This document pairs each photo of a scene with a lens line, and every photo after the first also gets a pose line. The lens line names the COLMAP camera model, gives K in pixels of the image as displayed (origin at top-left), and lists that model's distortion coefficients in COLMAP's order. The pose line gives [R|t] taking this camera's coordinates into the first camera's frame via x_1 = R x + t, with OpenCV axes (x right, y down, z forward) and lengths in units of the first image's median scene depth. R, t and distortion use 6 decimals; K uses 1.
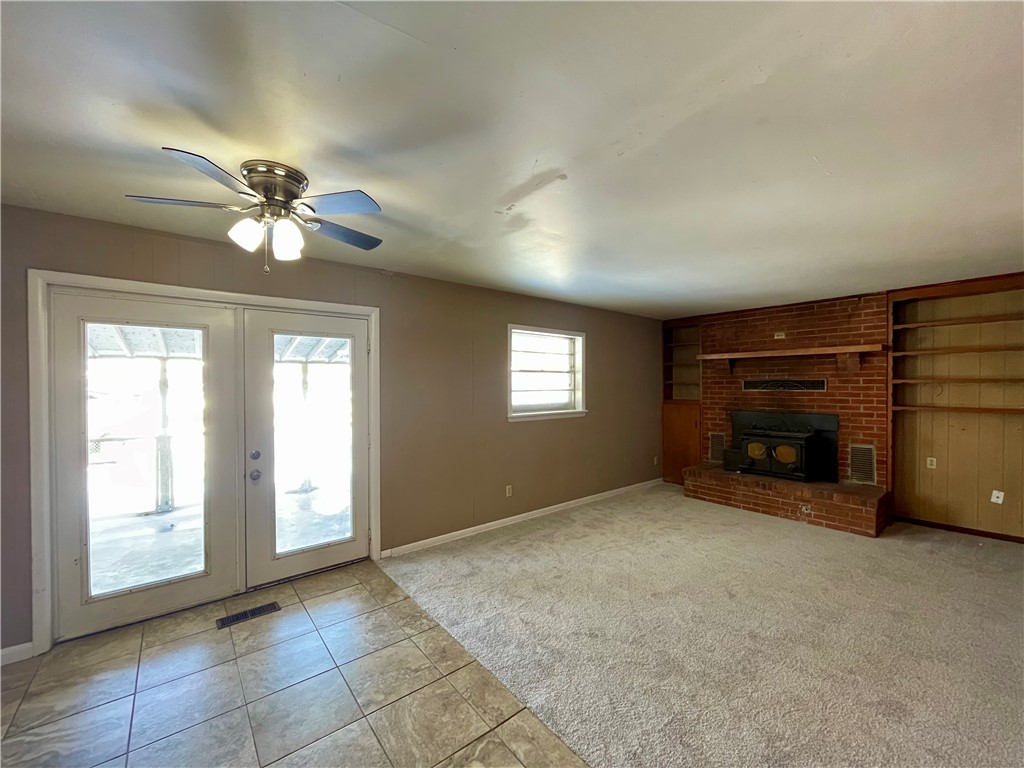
lens RADIAL K [[412.1, 0, 507.1], [0, 412.1, 388.3], [0, 0, 1]] dist [-0.009011, 0.001632]
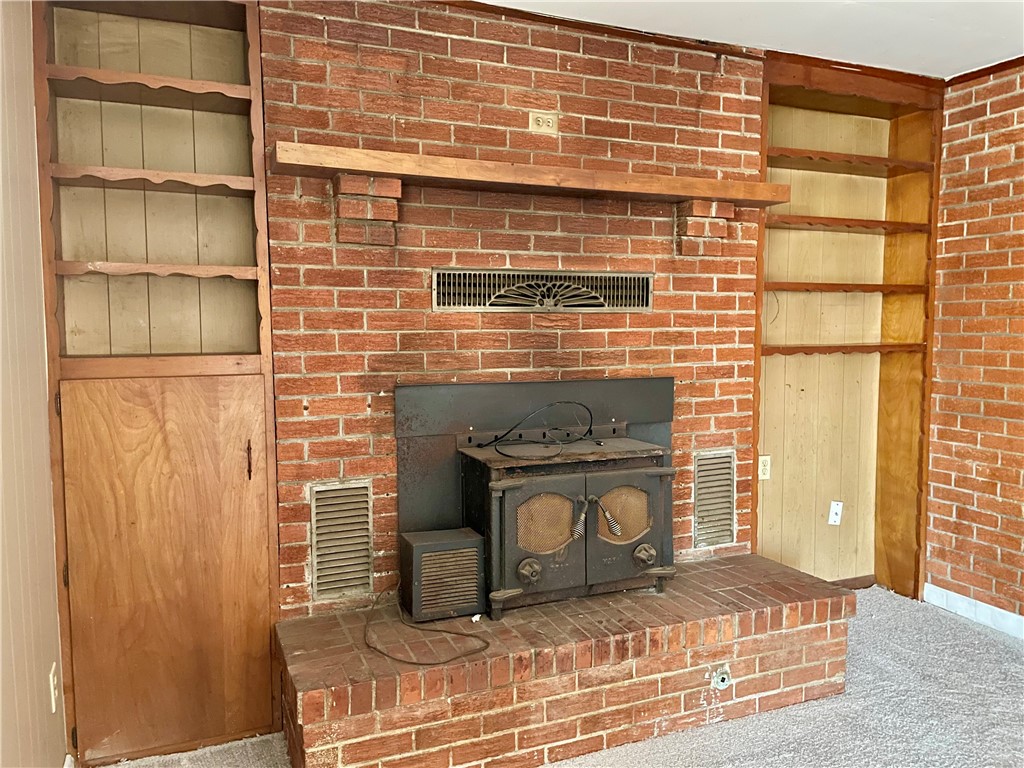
lens RADIAL K [[774.4, 0, 511.1], [0, 774.4, 381.3], [0, 0, 1]] dist [0.053726, -0.024443]
pose [[0.262776, -0.064571, 0.962694, 0.111462], [0.011170, 0.997895, 0.063883, 0.023338], [-0.964792, -0.006033, 0.262944, 0.938945]]
